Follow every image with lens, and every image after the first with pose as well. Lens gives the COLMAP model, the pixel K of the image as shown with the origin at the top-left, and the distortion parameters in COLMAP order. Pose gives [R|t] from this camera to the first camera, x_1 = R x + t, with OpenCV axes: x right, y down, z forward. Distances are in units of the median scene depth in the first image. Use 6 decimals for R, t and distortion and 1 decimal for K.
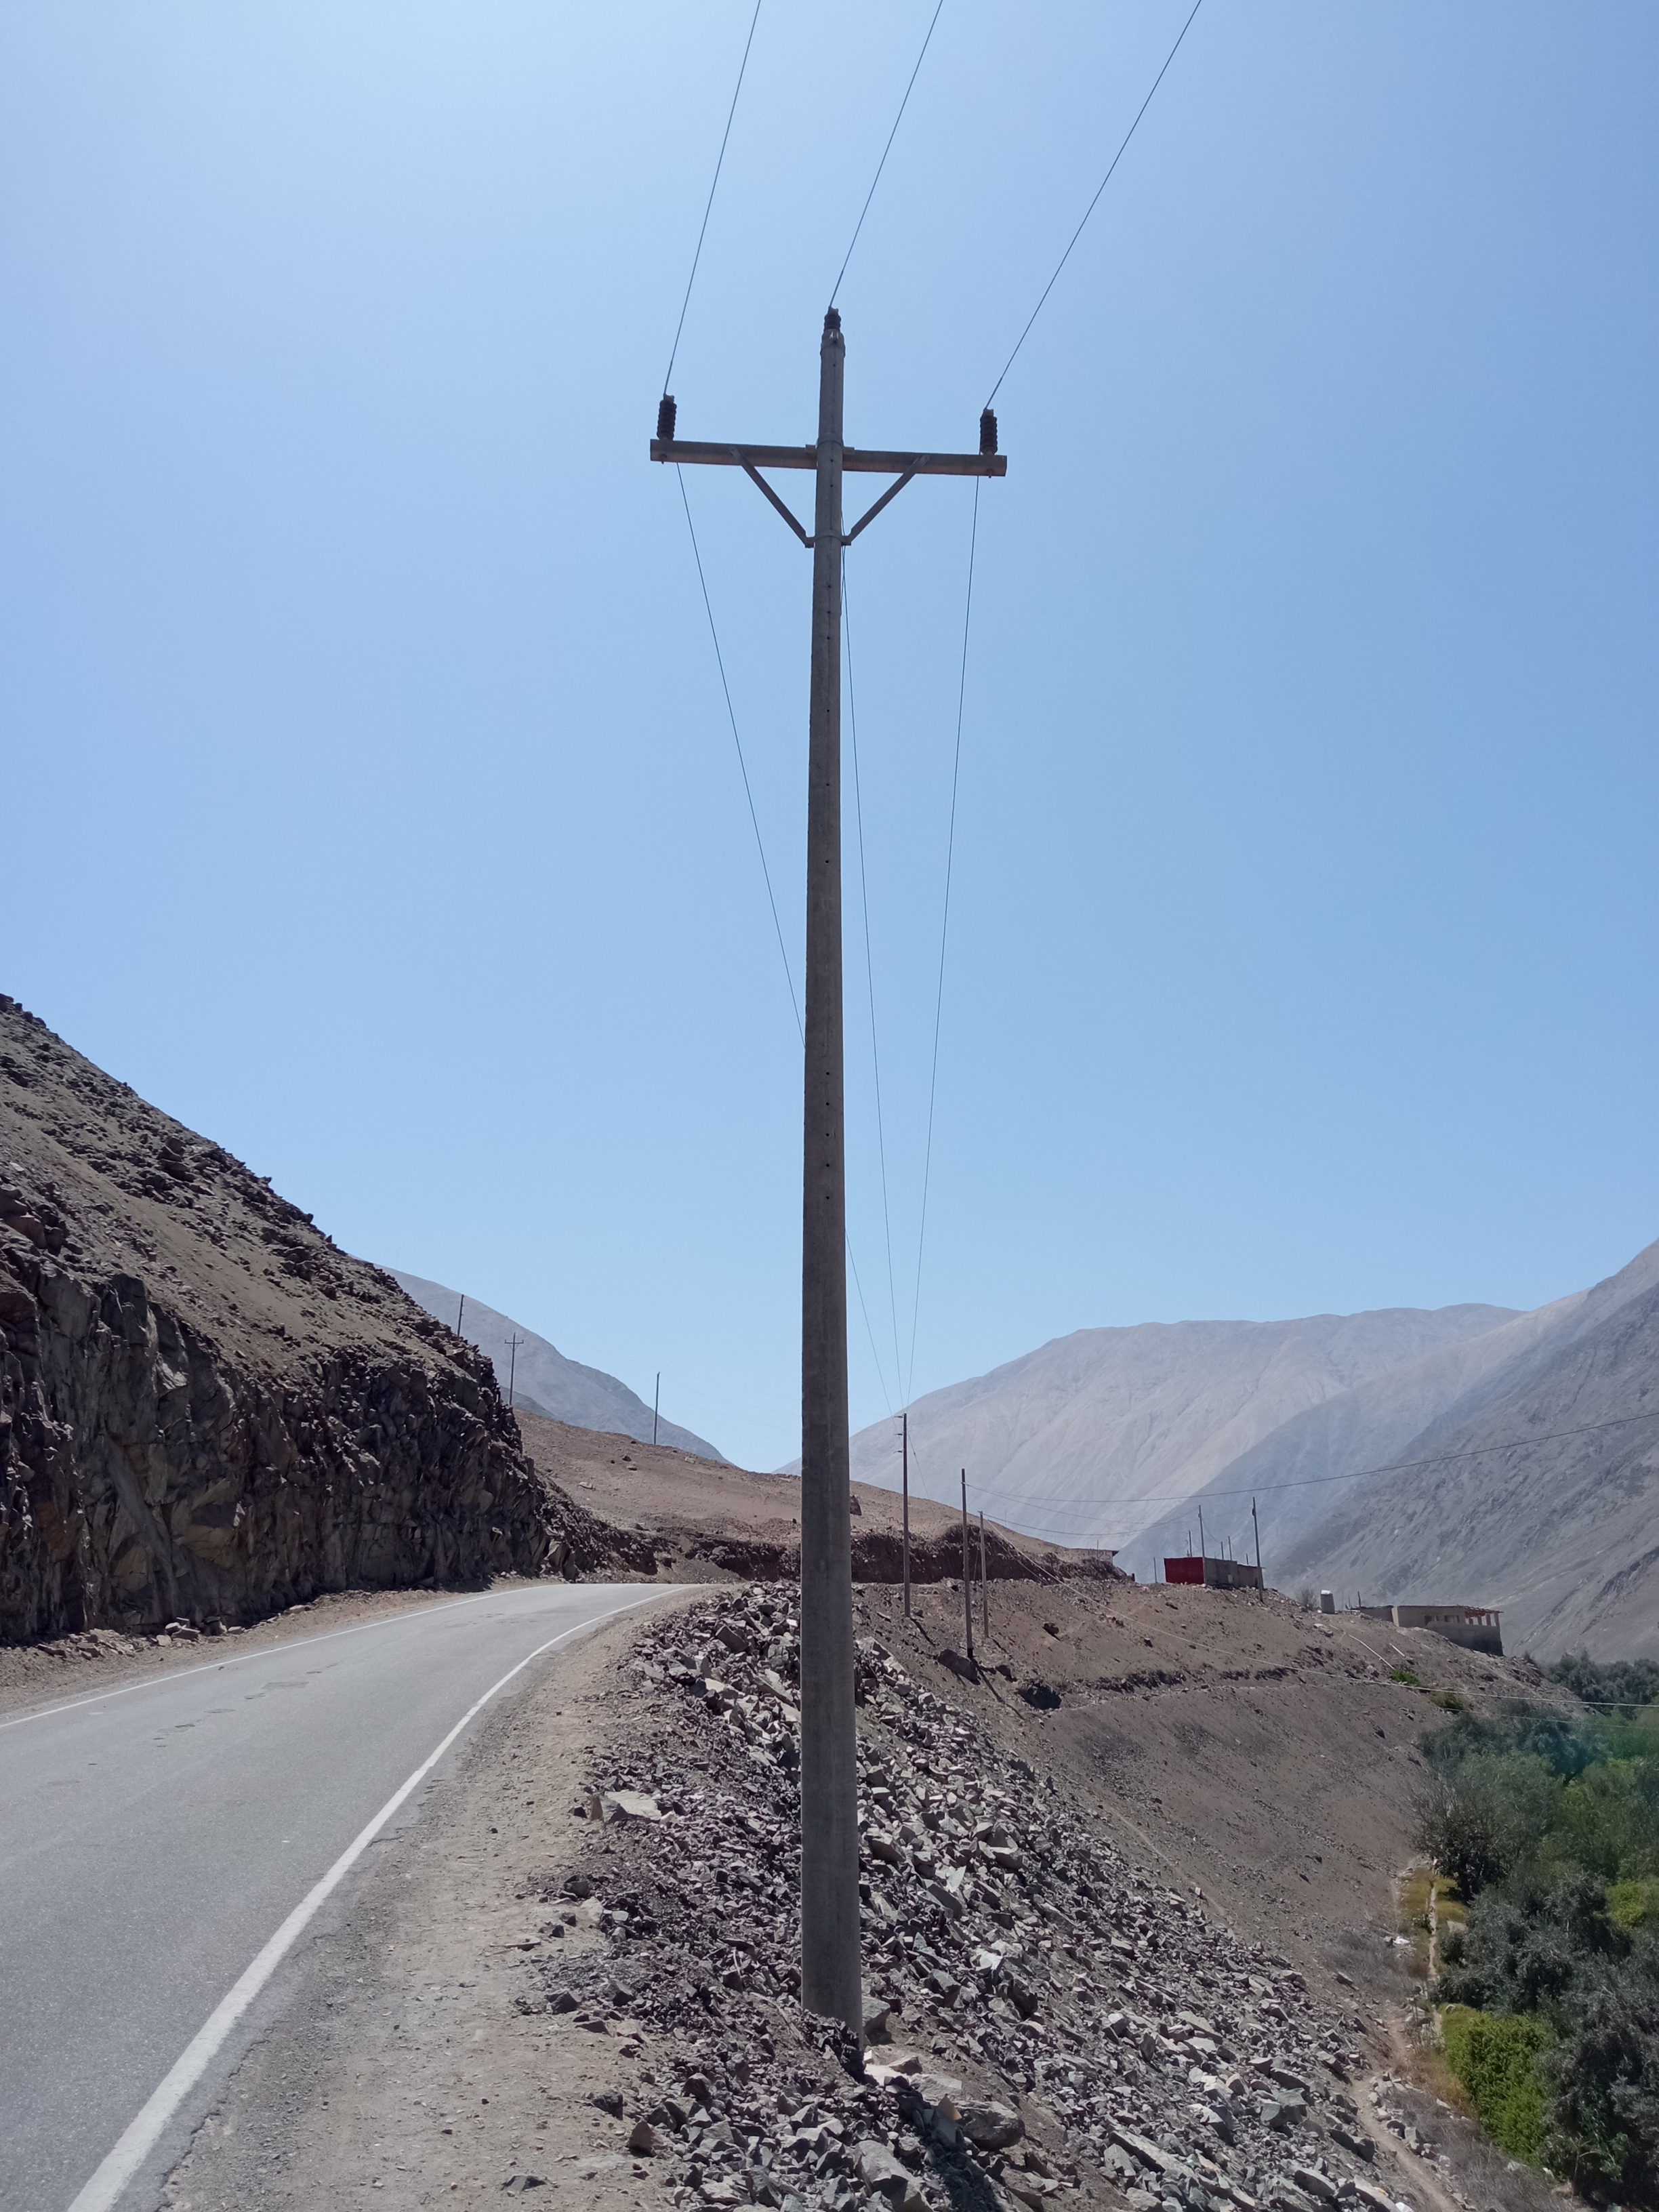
lens RADIAL K [[1836.3, 0, 840.4], [0, 1836.3, 1071.8], [0, 0, 1]] dist [0.112980, -0.182411]
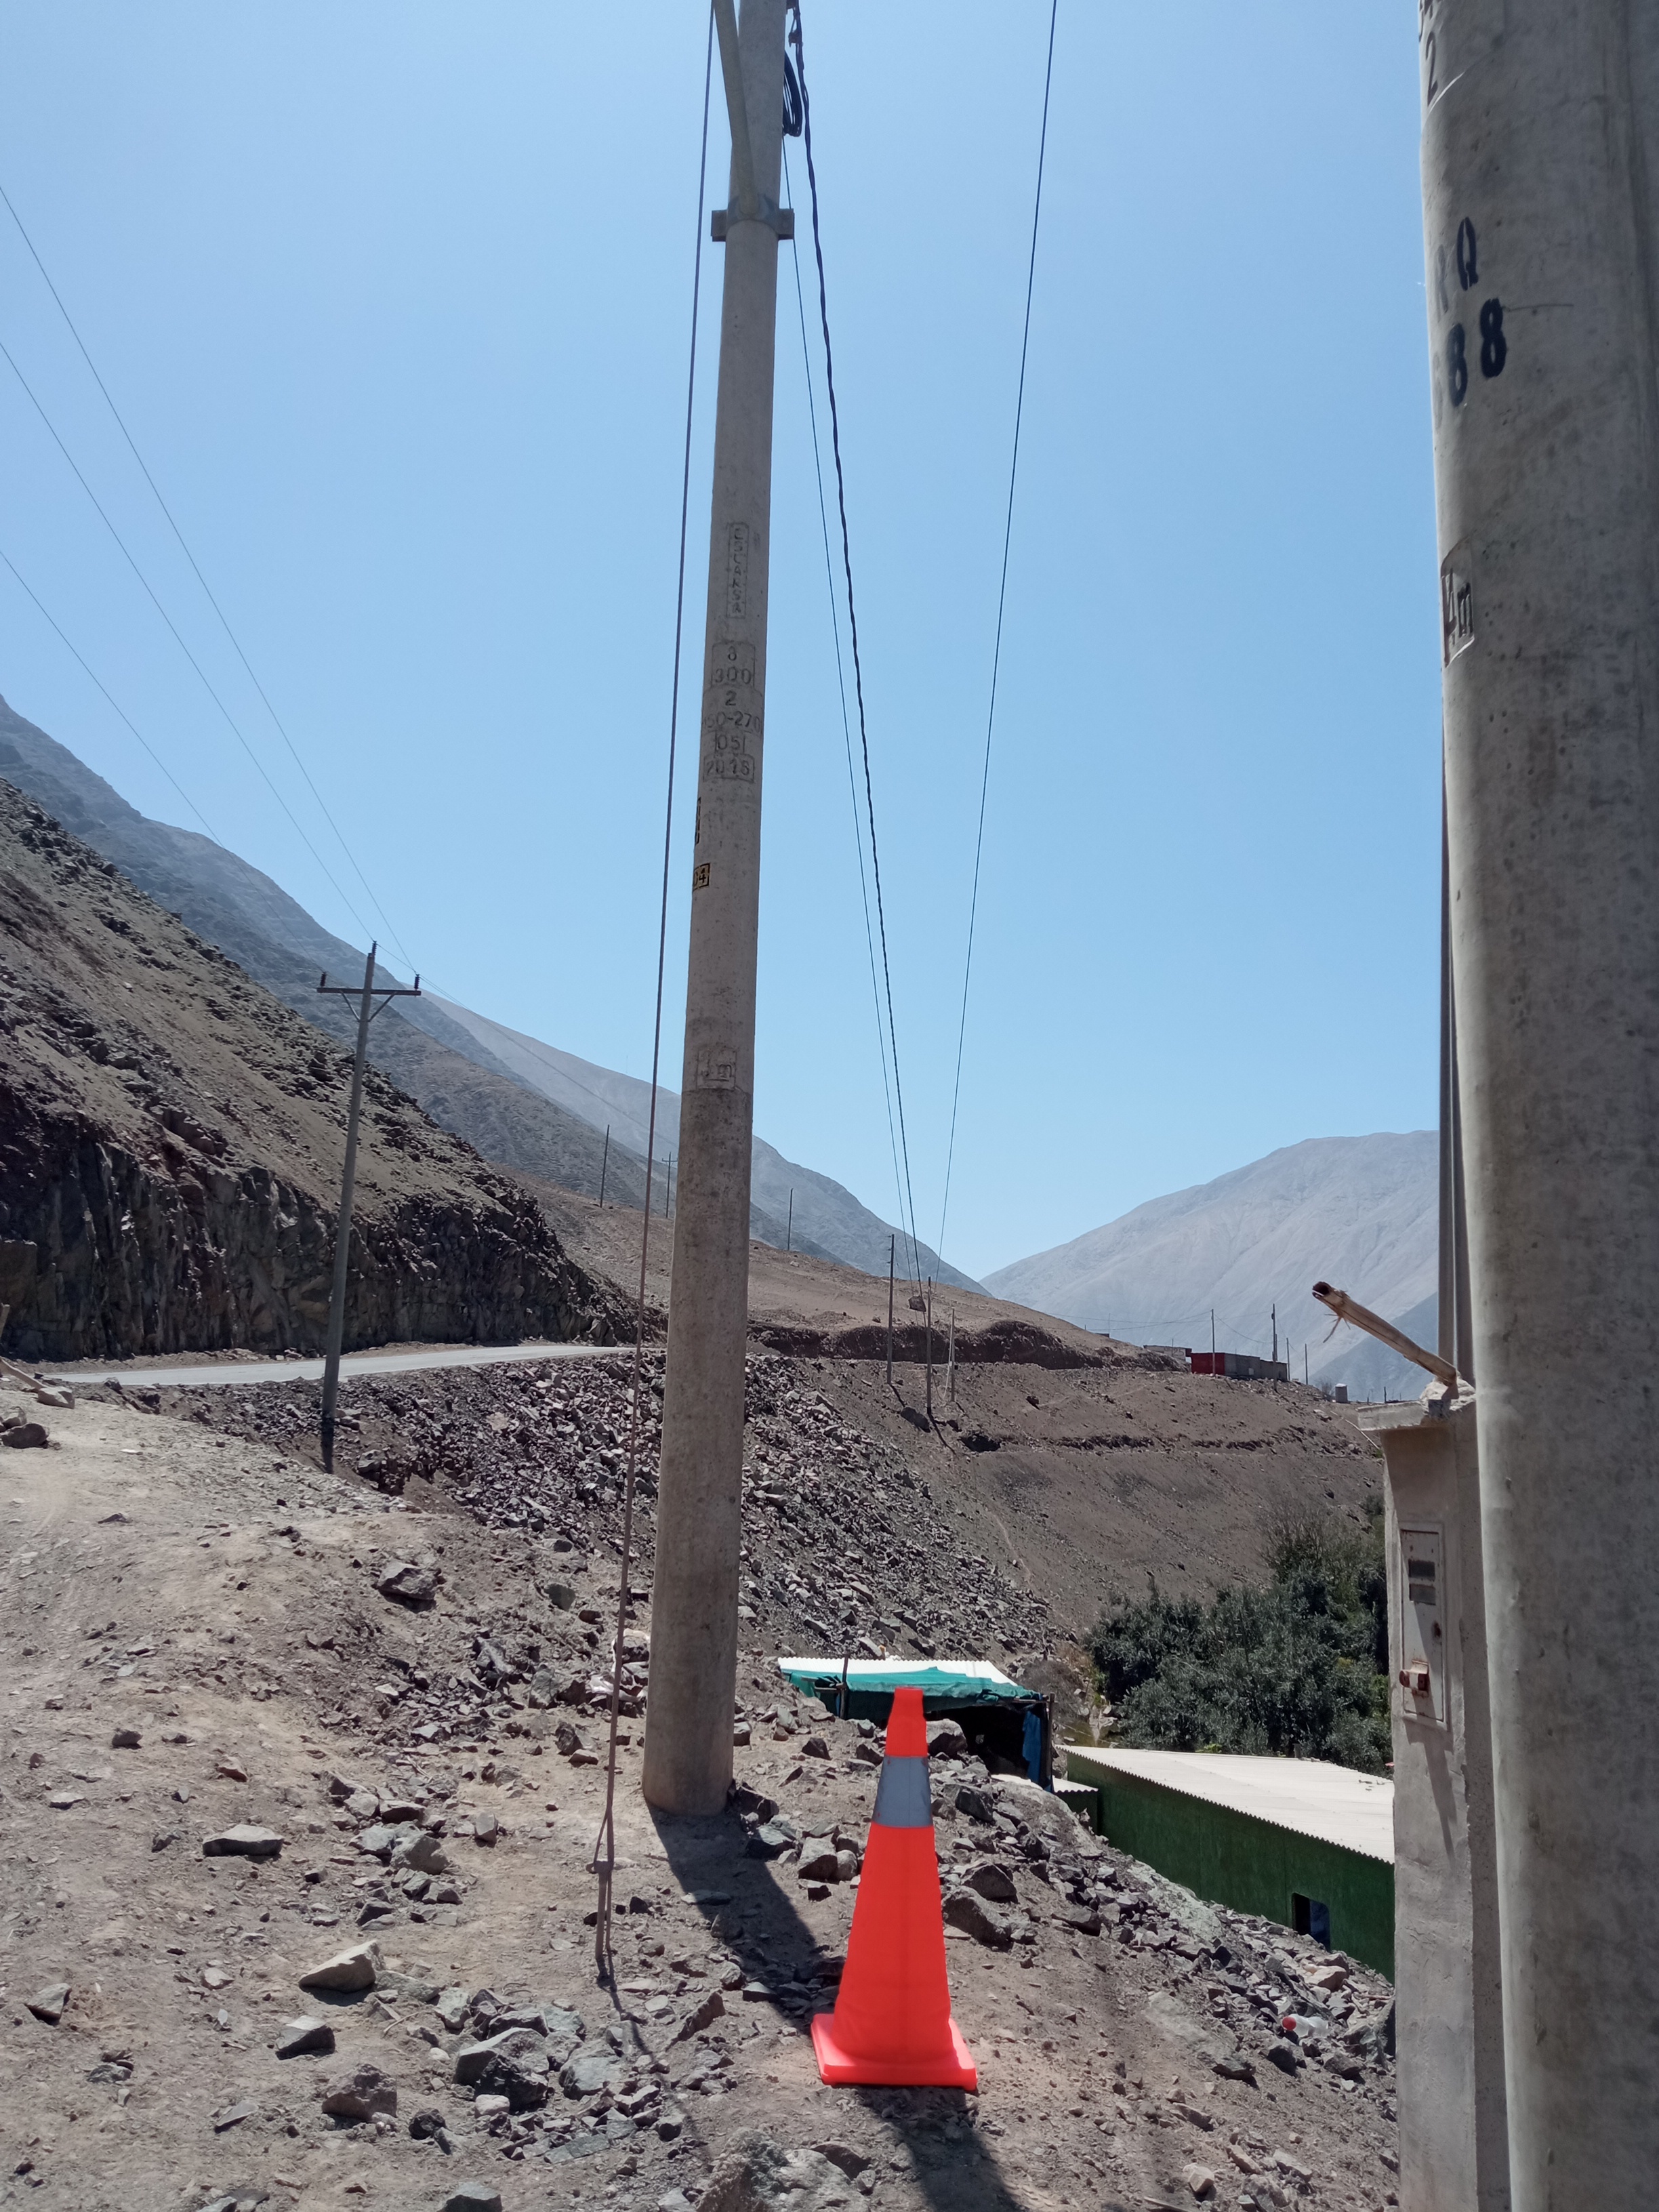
lens RADIAL K [[1836.3, 0, 841.2], [0, 1836.3, 1083.7], [0, 0, 1]] dist [0.112980, -0.182411]
pose [[0.992642, 0.007957, -0.120821, 0.268437], [0.005521, 0.993826, 0.110809, -0.112974], [0.120957, -0.110661, 0.986470, -0.479775]]
